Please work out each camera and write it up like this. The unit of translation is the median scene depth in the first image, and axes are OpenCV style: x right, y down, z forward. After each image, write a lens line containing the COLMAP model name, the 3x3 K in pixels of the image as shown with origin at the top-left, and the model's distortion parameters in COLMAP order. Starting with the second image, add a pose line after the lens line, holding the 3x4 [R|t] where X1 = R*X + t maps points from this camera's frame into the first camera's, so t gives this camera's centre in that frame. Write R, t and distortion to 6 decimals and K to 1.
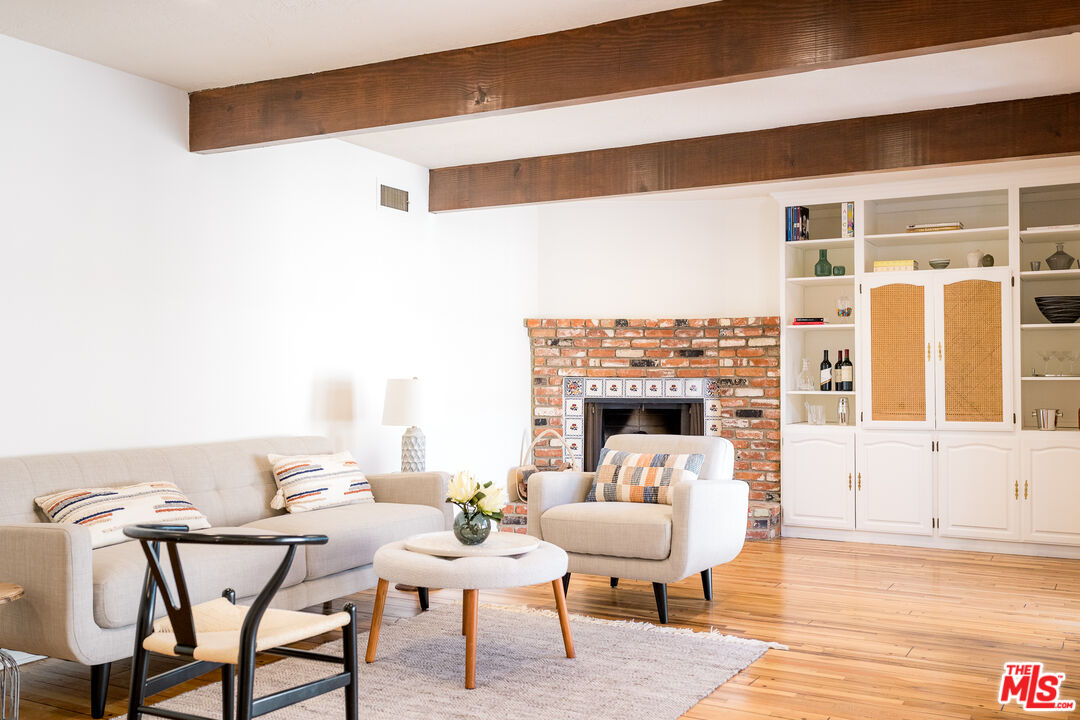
lens RADIAL K [[1063.8, 0, 542.2], [0, 1063.8, 340.2], [0, 0, 1]] dist [0.083405, -0.134482]
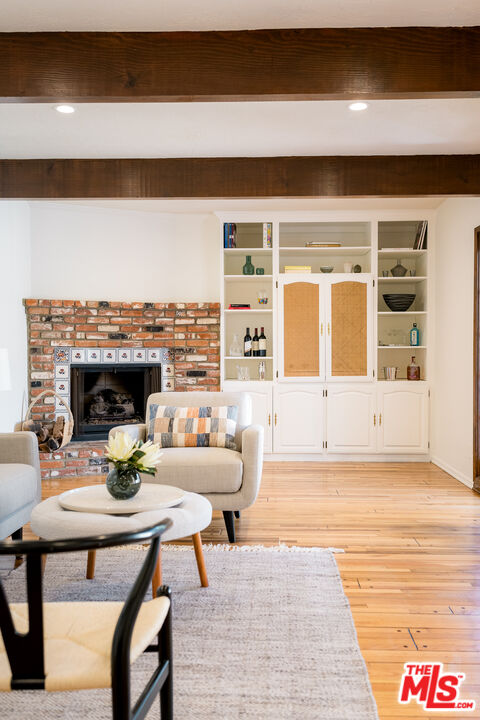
lens RADIAL K [[699.4, 0, 241.6], [0, 699.4, 352.0], [0, 0, 1]] dist [0.083221, -0.141827]
pose [[0.887785, -0.004483, 0.460237, -0.172427], [-0.012829, 0.999323, 0.034481, 0.009996], [-0.460080, -0.036516, 0.887126, 0.190574]]
